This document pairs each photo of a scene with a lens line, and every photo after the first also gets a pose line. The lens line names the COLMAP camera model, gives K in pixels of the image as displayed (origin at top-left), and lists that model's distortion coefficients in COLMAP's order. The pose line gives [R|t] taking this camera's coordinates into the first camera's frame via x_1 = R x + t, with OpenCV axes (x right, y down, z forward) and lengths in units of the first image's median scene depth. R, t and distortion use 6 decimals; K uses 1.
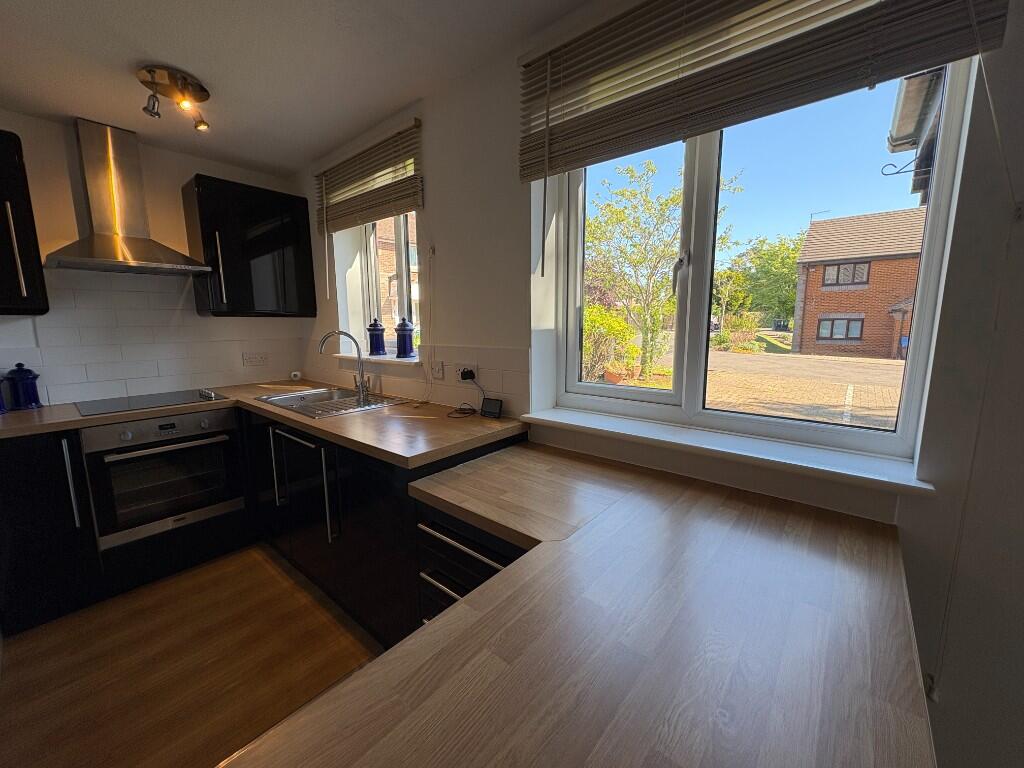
lens RADIAL K [[406.1, 0, 513.6], [0, 406.1, 383.5], [0, 0, 1]] dist [0.000325, -0.000254]
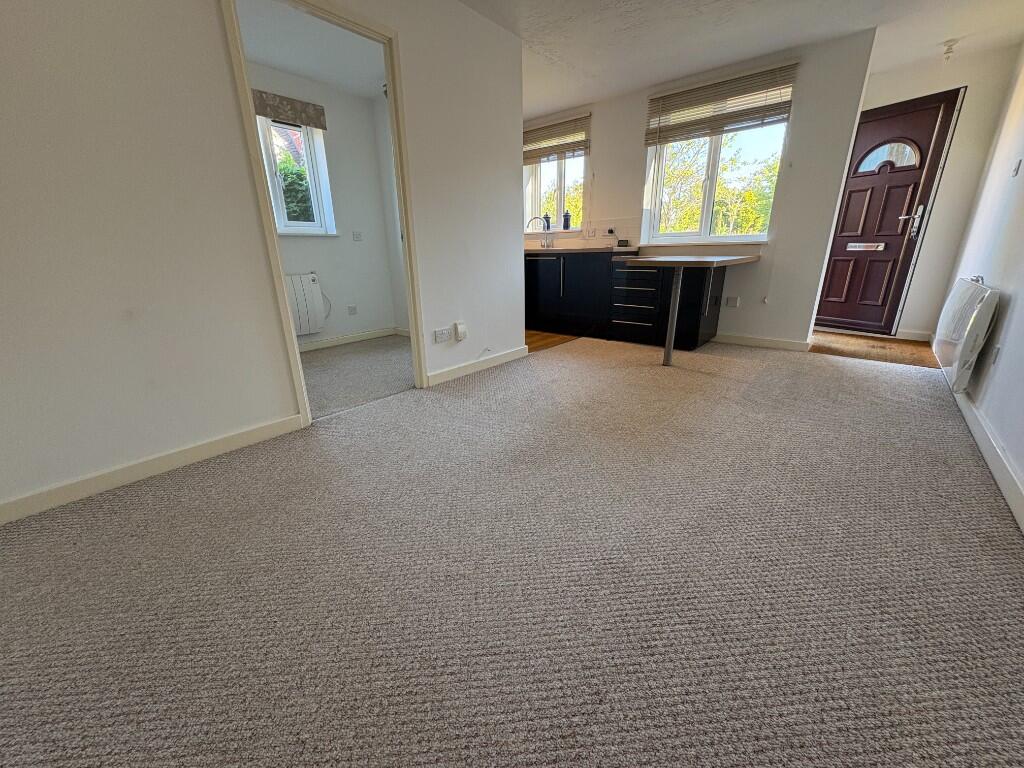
lens RADIAL K [[406.1, 0, 512.9], [0, 406.1, 386.8], [0, 0, 1]] dist [0.000325, -0.000254]
pose [[0.999962, -0.007277, -0.004819, -0.623895], [0.008002, 0.984861, 0.173162, 0.420783], [0.003486, -0.173194, 0.984882, -1.383592]]
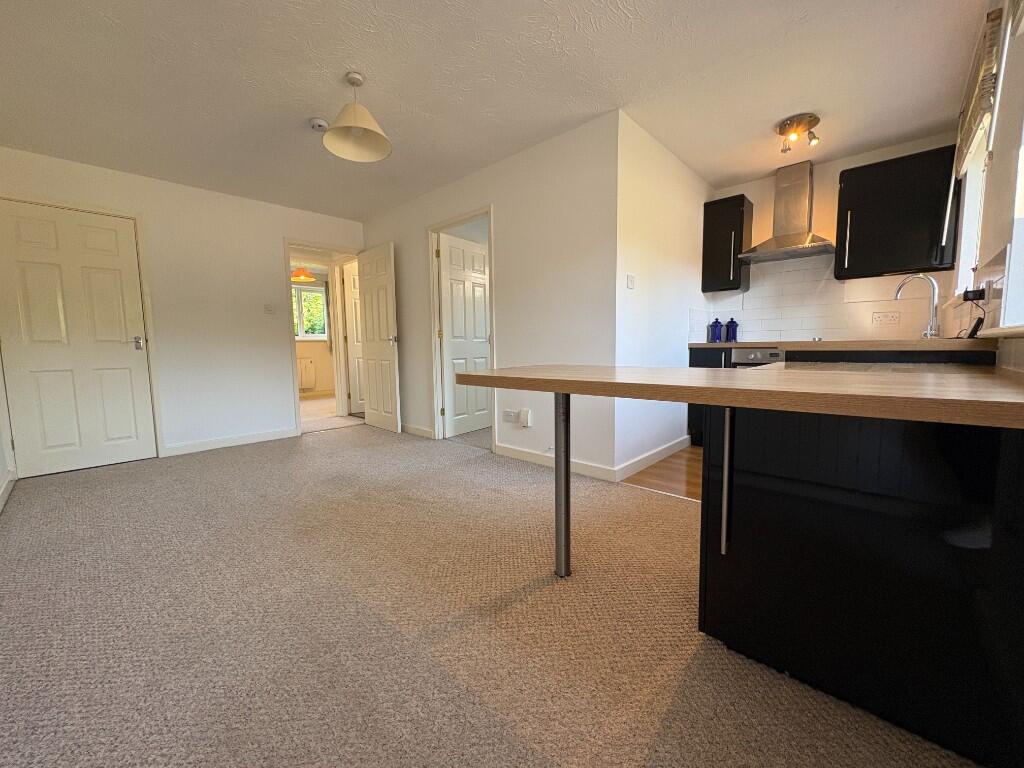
lens RADIAL K [[406.1, 0, 508.9], [0, 406.1, 385.7], [0, 0, 1]] dist [0.000325, -0.000254]
pose [[-0.058765, 0.106210, -0.992606, 0.739527], [-0.132541, 0.984691, 0.113210, 0.181693], [0.989434, 0.138214, -0.043788, 0.099057]]
